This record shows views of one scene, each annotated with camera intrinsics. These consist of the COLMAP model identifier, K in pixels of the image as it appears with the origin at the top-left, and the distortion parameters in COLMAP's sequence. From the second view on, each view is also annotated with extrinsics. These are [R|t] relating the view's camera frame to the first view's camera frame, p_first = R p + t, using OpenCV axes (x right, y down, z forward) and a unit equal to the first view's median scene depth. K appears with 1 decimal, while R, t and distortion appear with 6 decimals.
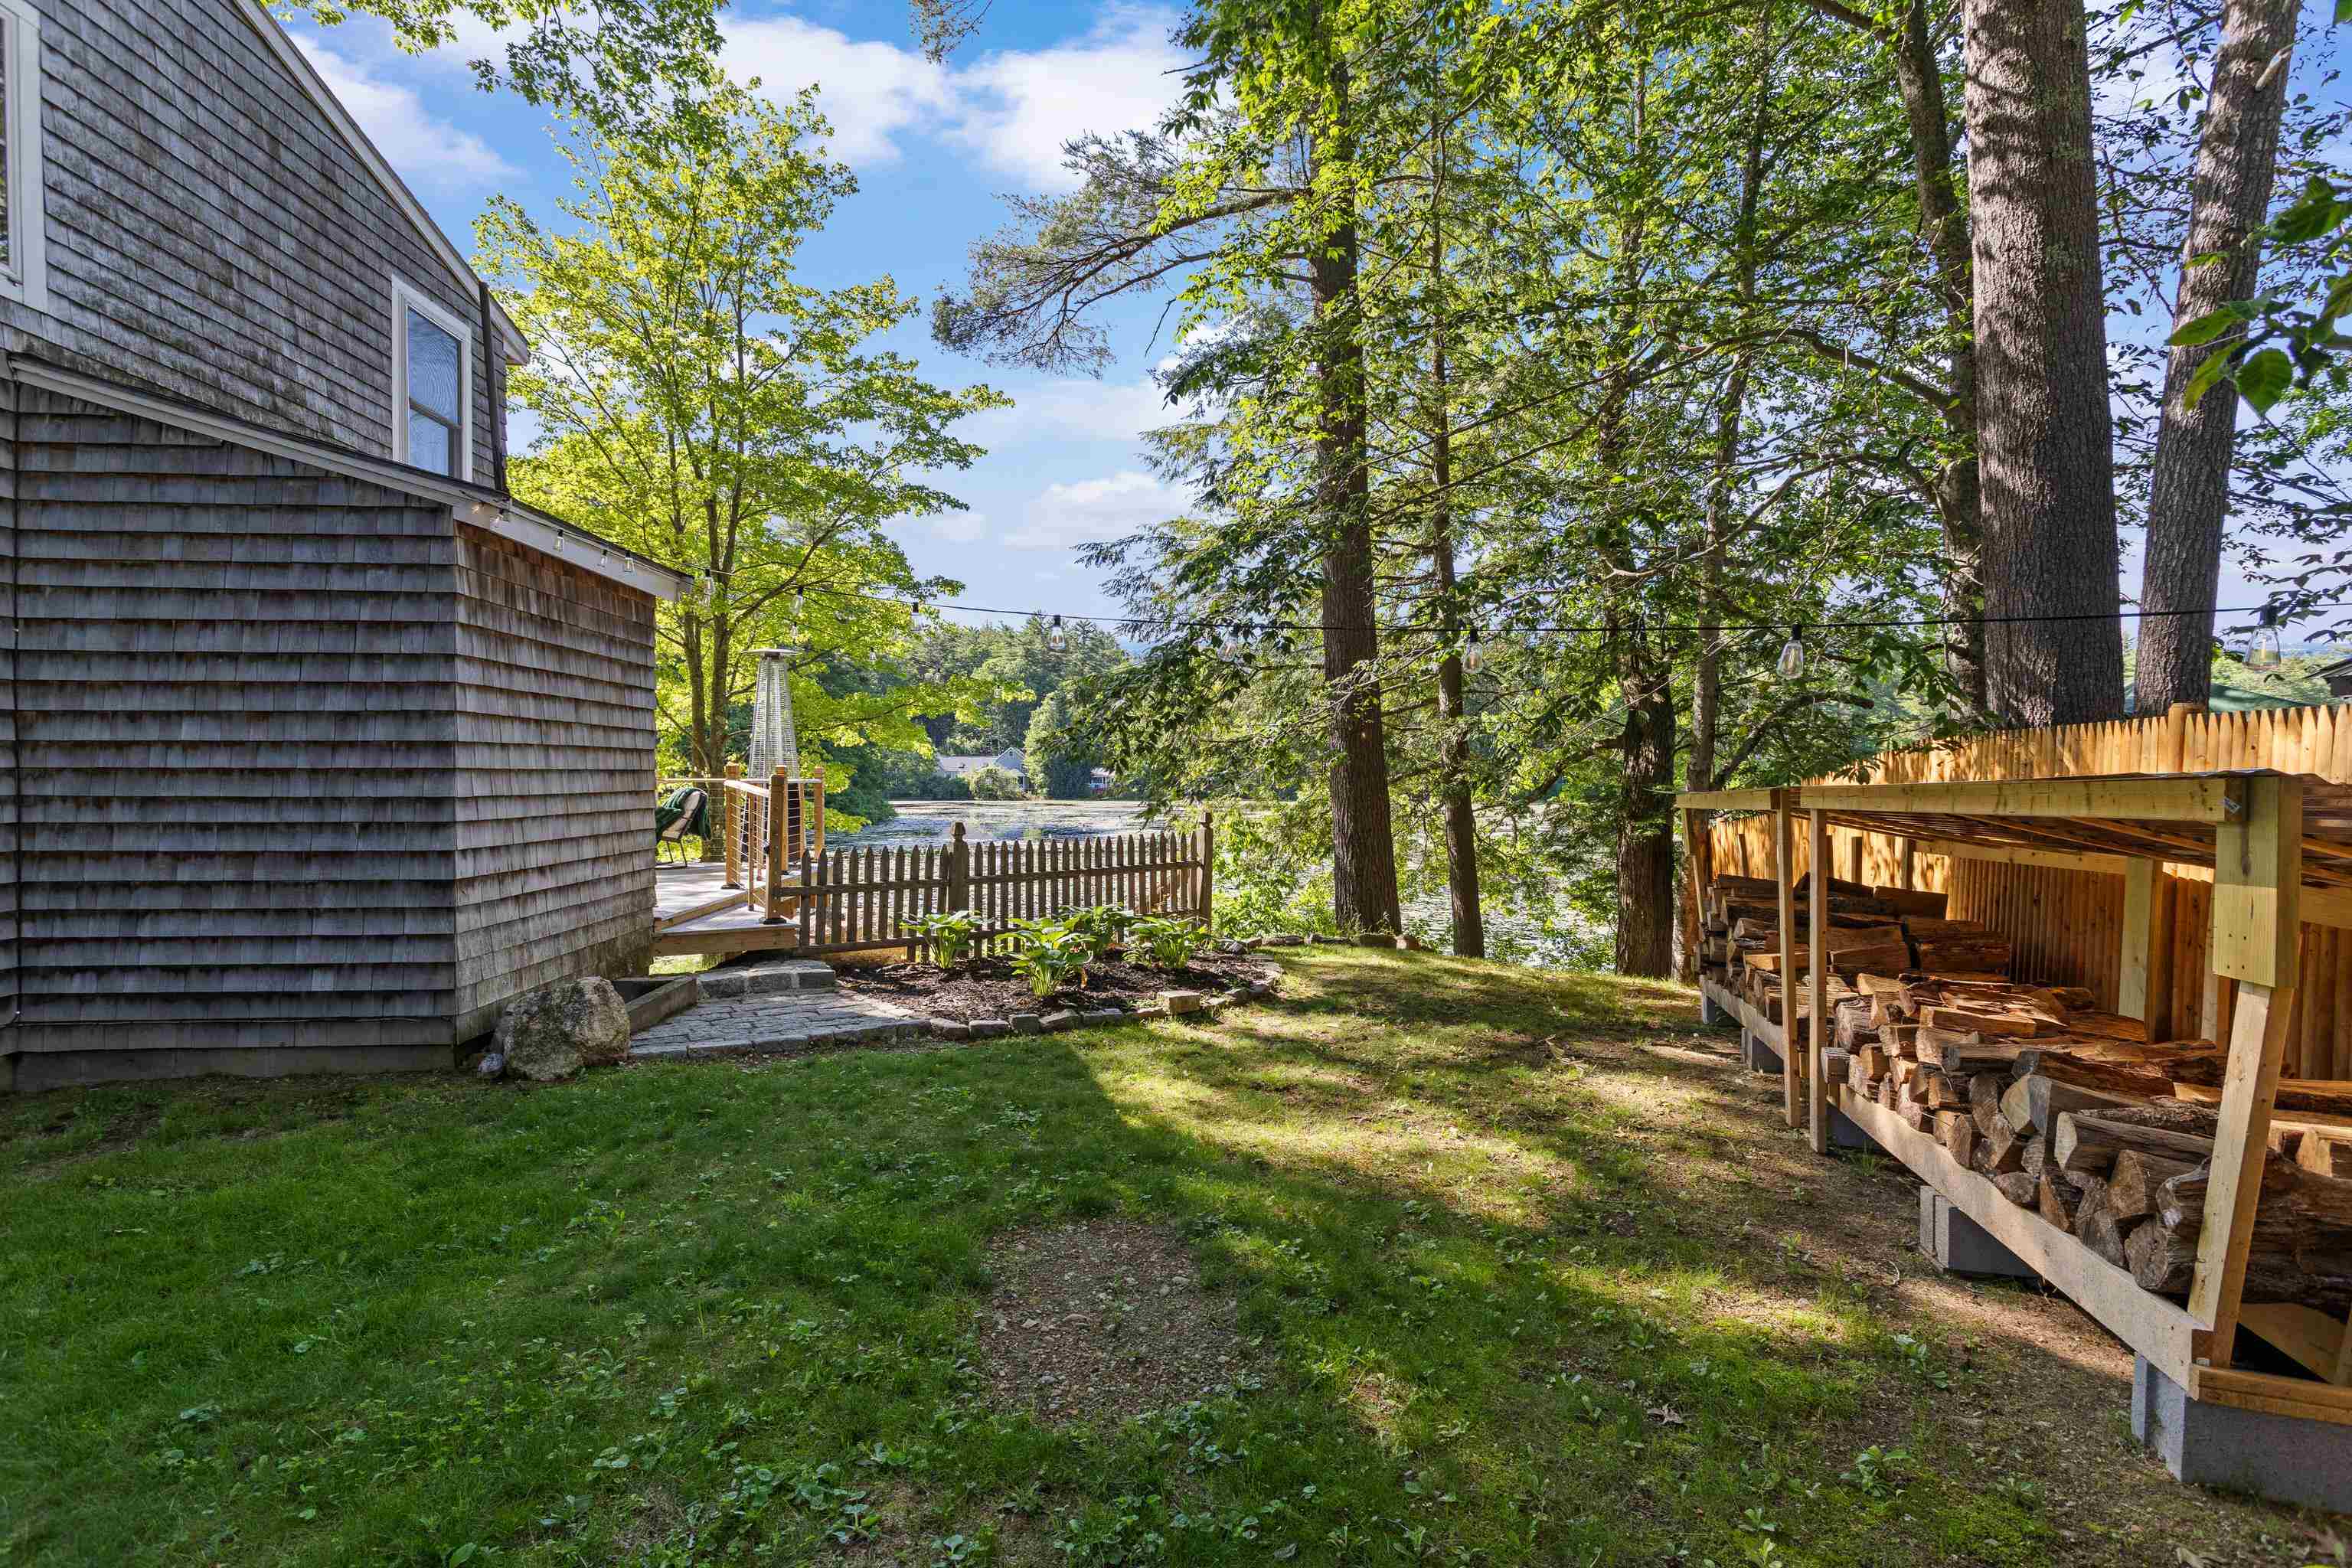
lens RADIAL K [[1111.7, 0, 1173.7], [0, 1111.7, 782.0], [0, 0, 1]] dist [0.000221, 0.003307]
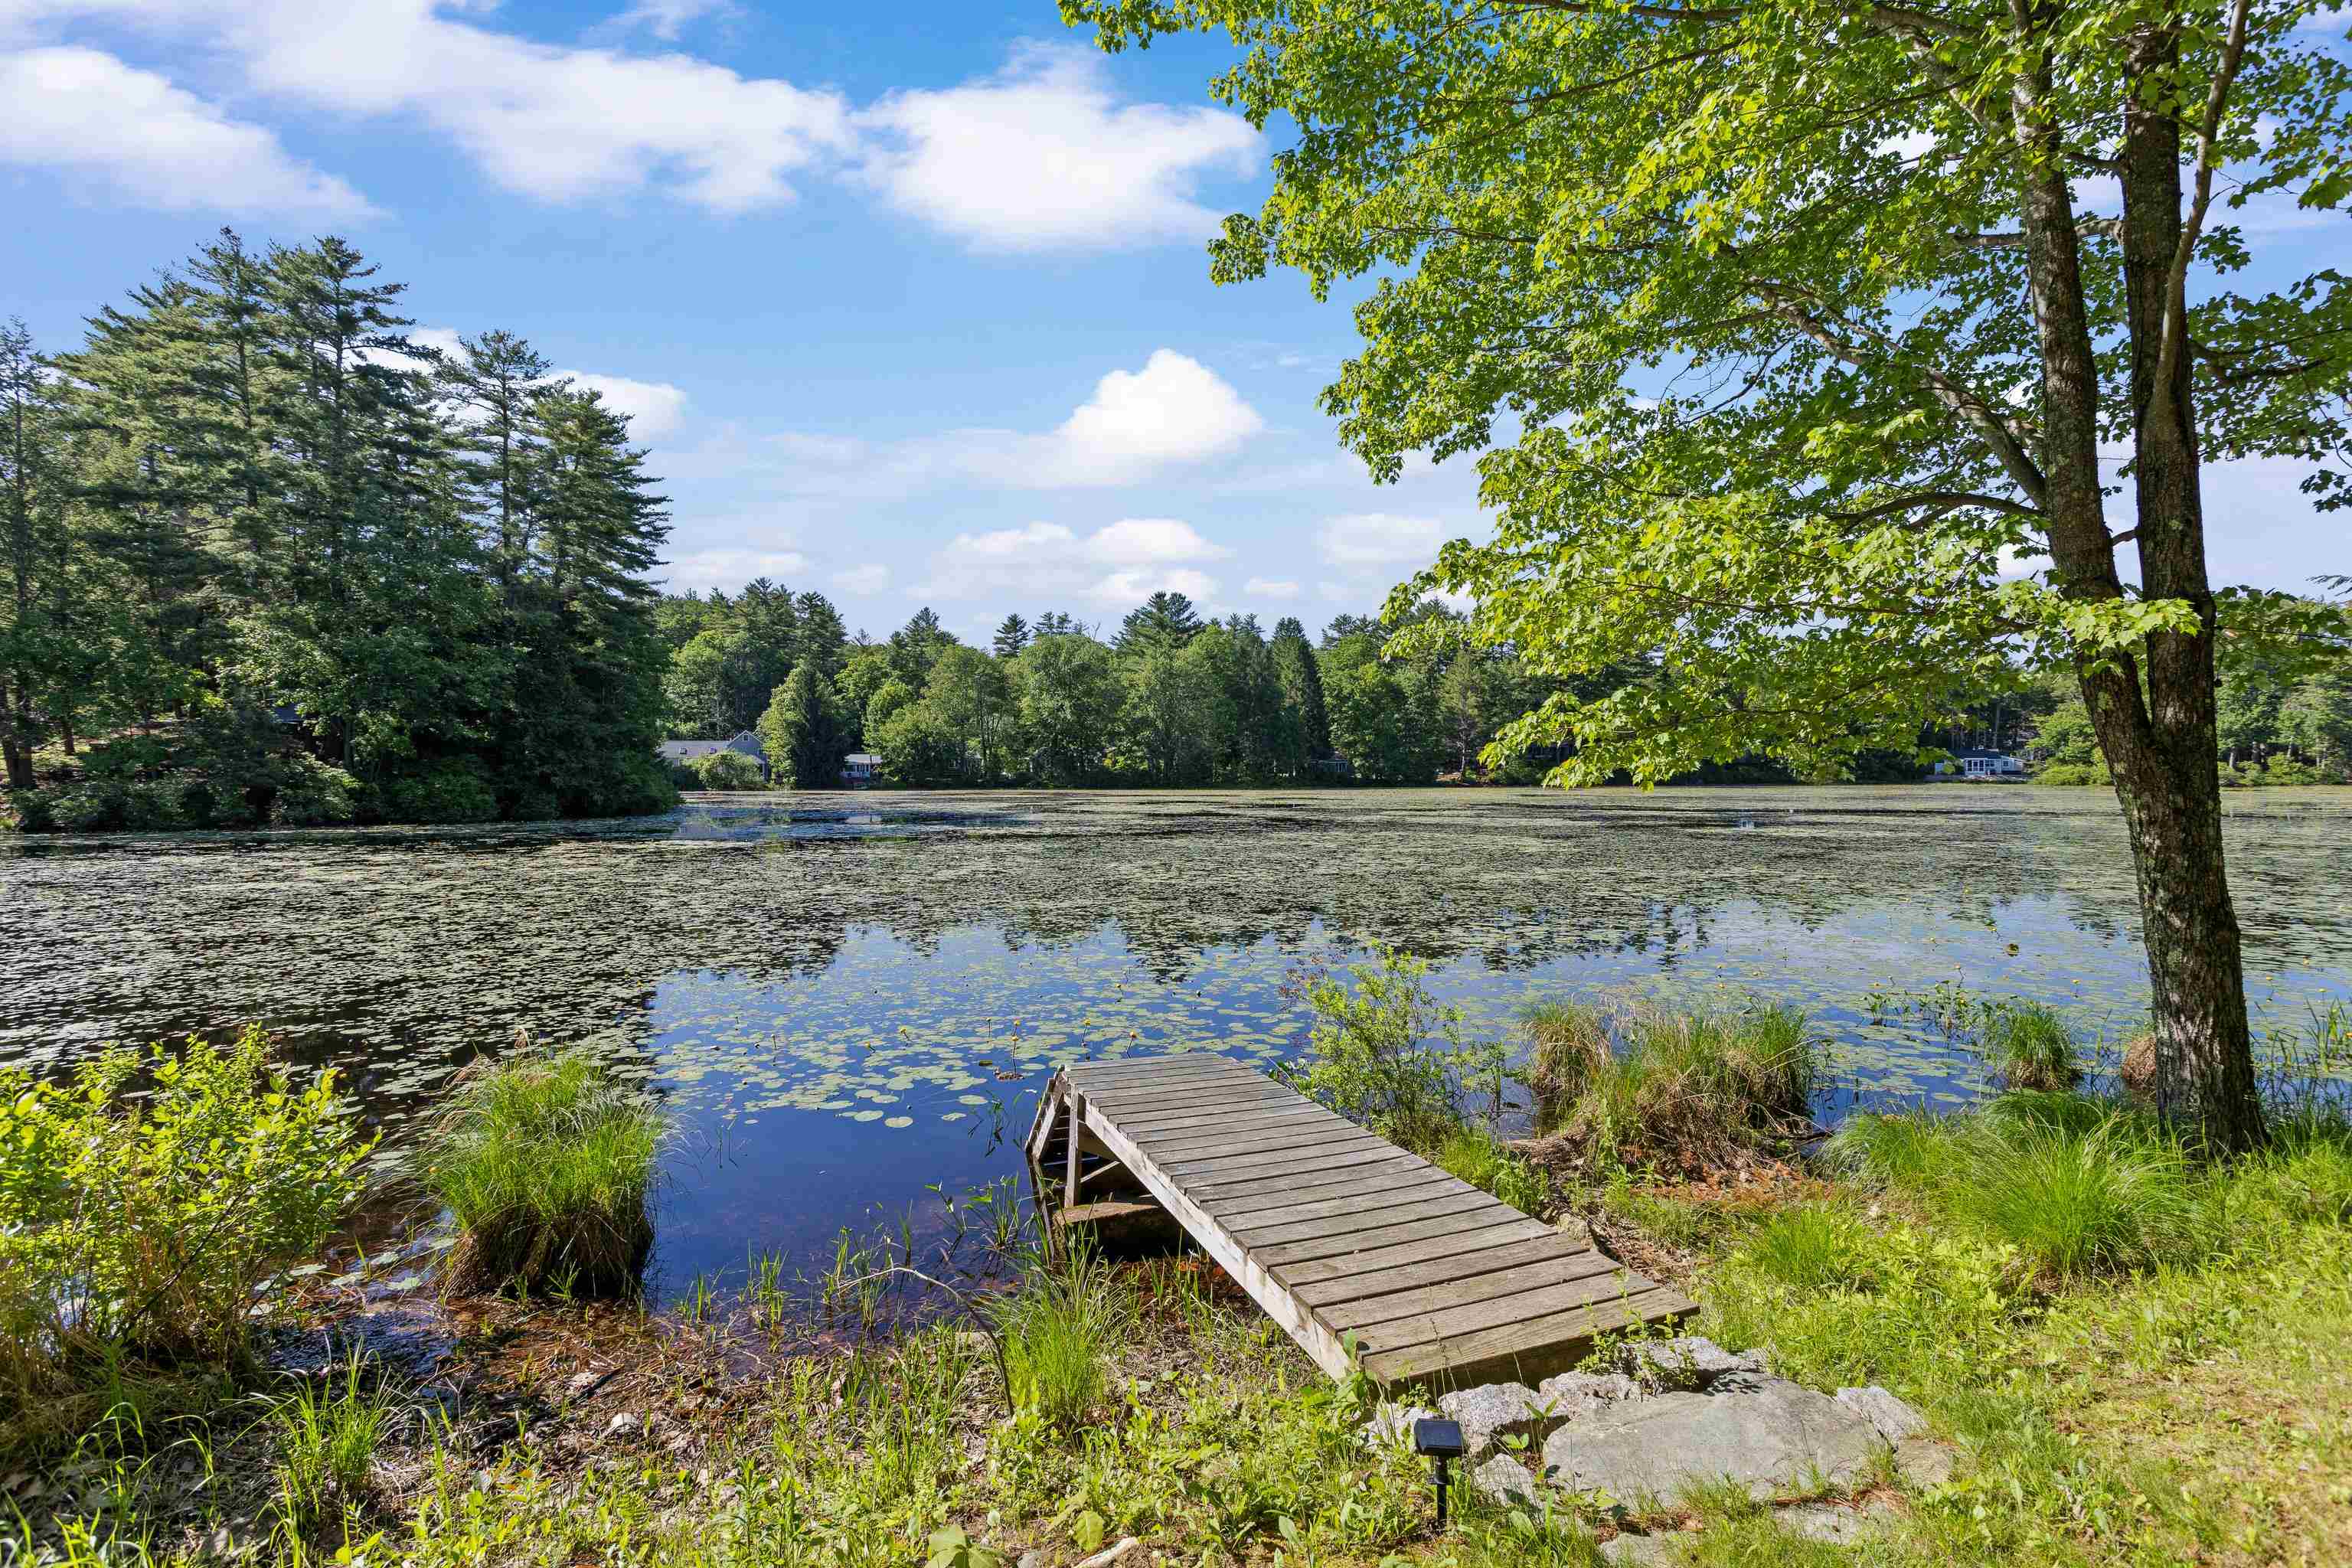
lens RADIAL K [[1111.7, 0, 1189.6], [0, 1111.7, 778.8], [0, 0, 1]] dist [0.000221, 0.003307]
pose [[0.957169, -0.005640, 0.289475, -0.068972], [0.005224, 0.999984, 0.002210, 0.006813], [-0.289482, -0.000603, 0.957183, 0.072389]]
